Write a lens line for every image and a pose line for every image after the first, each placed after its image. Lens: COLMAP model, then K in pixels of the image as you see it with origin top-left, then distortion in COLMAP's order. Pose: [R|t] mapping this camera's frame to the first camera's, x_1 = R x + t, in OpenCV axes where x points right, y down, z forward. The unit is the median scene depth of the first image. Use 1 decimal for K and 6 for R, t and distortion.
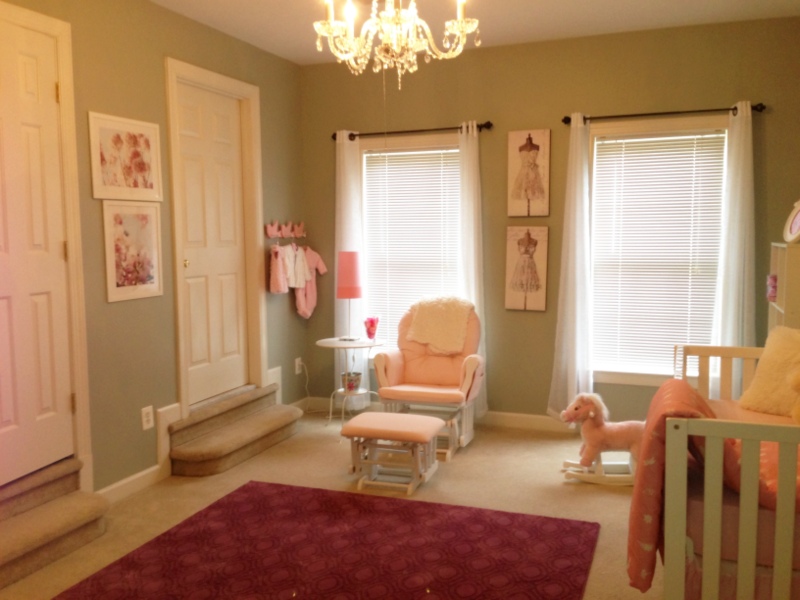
lens RADIAL K [[756.5, 0, 400.0], [0, 756.5, 300.0], [0, 0, 1]] dist [0.155492, -0.225683]
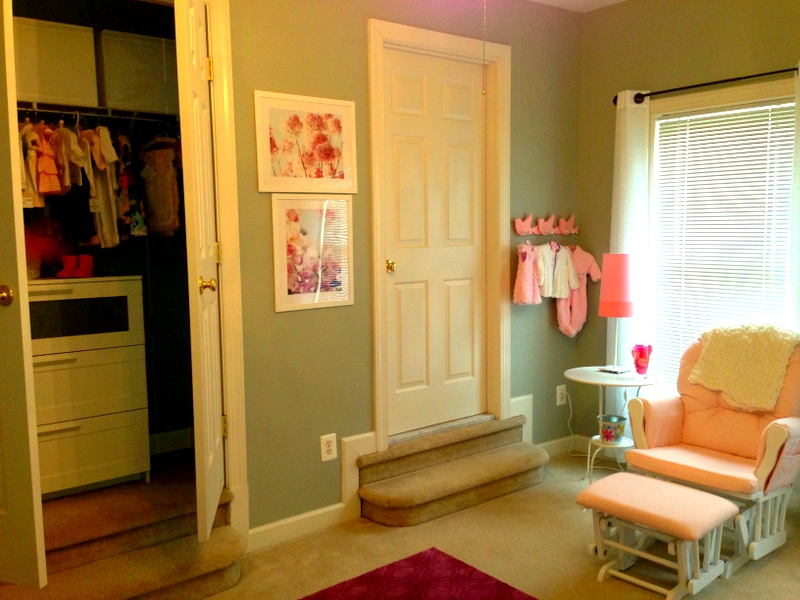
lens RADIAL K [[756.5, 0, 400.0], [0, 756.5, 300.0], [0, 0, 1]] dist [0.155492, -0.225683]
pose [[0.866540, 0.049186, -0.496679, 0.142538], [-0.043194, 0.998789, 0.023550, -0.031307], [0.497236, 0.001046, 0.867615, 0.282354]]
